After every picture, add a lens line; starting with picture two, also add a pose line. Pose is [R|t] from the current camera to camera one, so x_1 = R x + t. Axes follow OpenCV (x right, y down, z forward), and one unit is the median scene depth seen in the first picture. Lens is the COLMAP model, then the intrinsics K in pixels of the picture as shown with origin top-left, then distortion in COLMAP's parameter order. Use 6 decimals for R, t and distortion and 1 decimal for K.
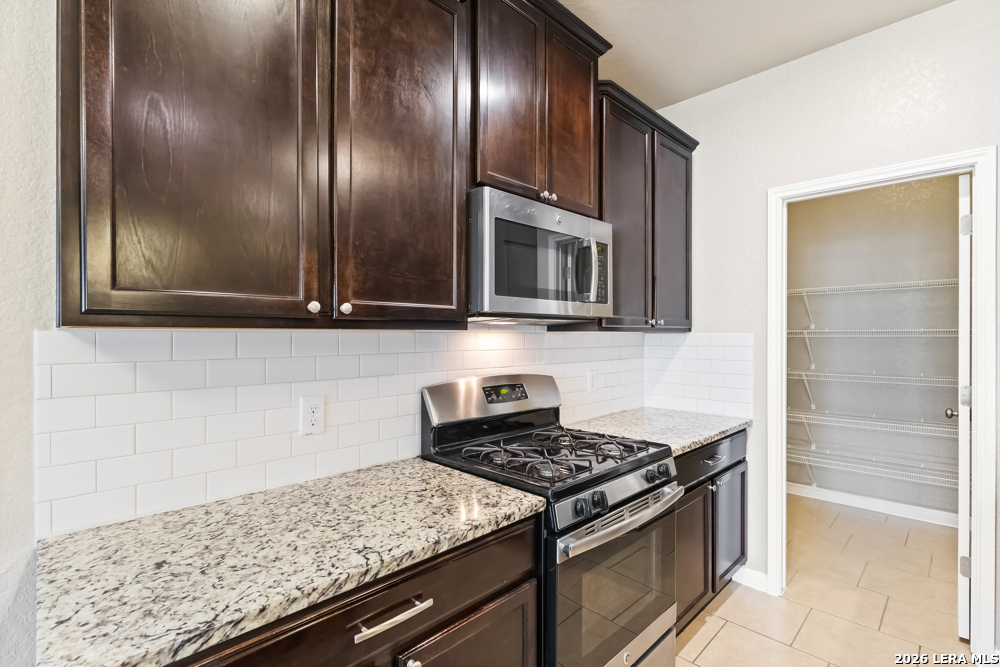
lens RADIAL K [[464.4, 0, 497.6], [0, 464.4, 336.6], [0, 0, 1]] dist [0.003417, 0.000777]
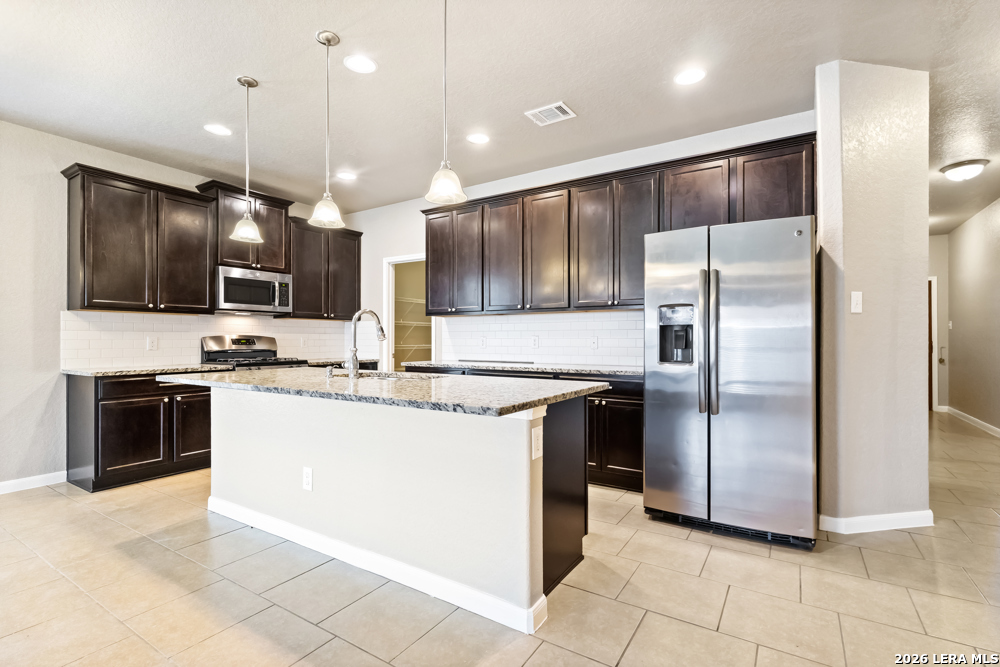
lens RADIAL K [[464.4, 0, 501.9], [0, 464.4, 338.7], [0, 0, 1]] dist [0.003417, 0.000777]
pose [[0.976759, -0.001041, 0.214337, 0.952137], [0.002549, 0.999974, -0.006759, 0.141532], [-0.214325, 0.007148, 0.976736, -1.976044]]
